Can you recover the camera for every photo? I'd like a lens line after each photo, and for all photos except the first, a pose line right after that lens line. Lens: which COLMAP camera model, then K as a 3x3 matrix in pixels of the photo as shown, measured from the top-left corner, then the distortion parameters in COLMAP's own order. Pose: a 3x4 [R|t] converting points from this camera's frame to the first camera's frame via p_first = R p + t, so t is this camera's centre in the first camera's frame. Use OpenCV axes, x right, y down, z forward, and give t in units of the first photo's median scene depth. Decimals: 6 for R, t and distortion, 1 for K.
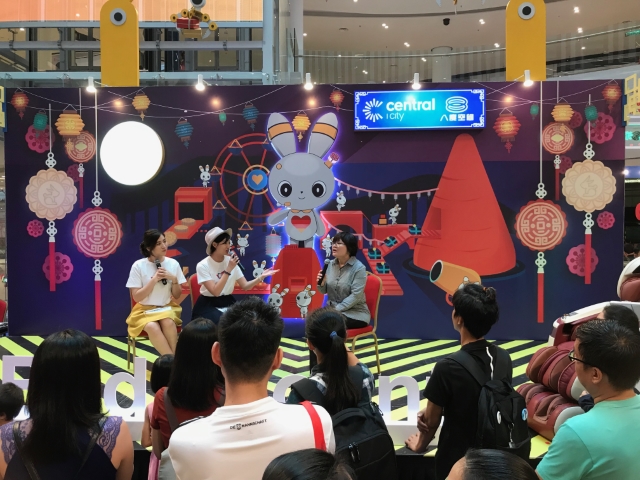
lens RADIAL K [[502.4, 0, 322.8], [0, 502.4, 241.0], [0, 0, 1]] dist [-0.046751, -0.024197]
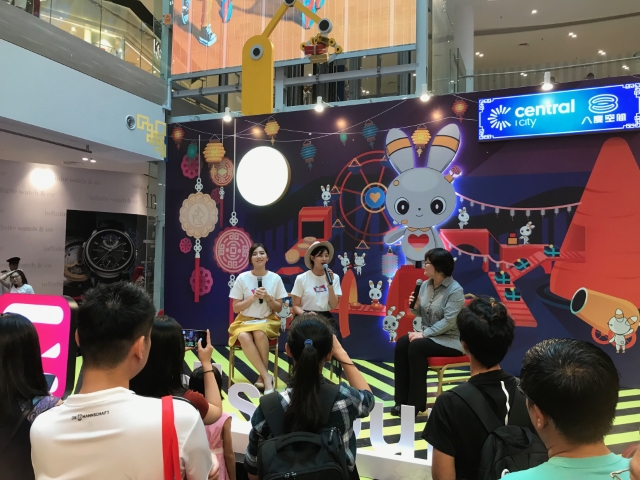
lens RADIAL K [[502.4, 0, 318.4], [0, 502.4, 240.5], [0, 0, 1]] dist [-0.046751, -0.024197]
pose [[0.925066, 0.006063, -0.379759, 0.137391], [-0.028413, 0.998175, -0.053277, 0.016135], [0.378743, 0.060075, 0.923550, 0.061010]]
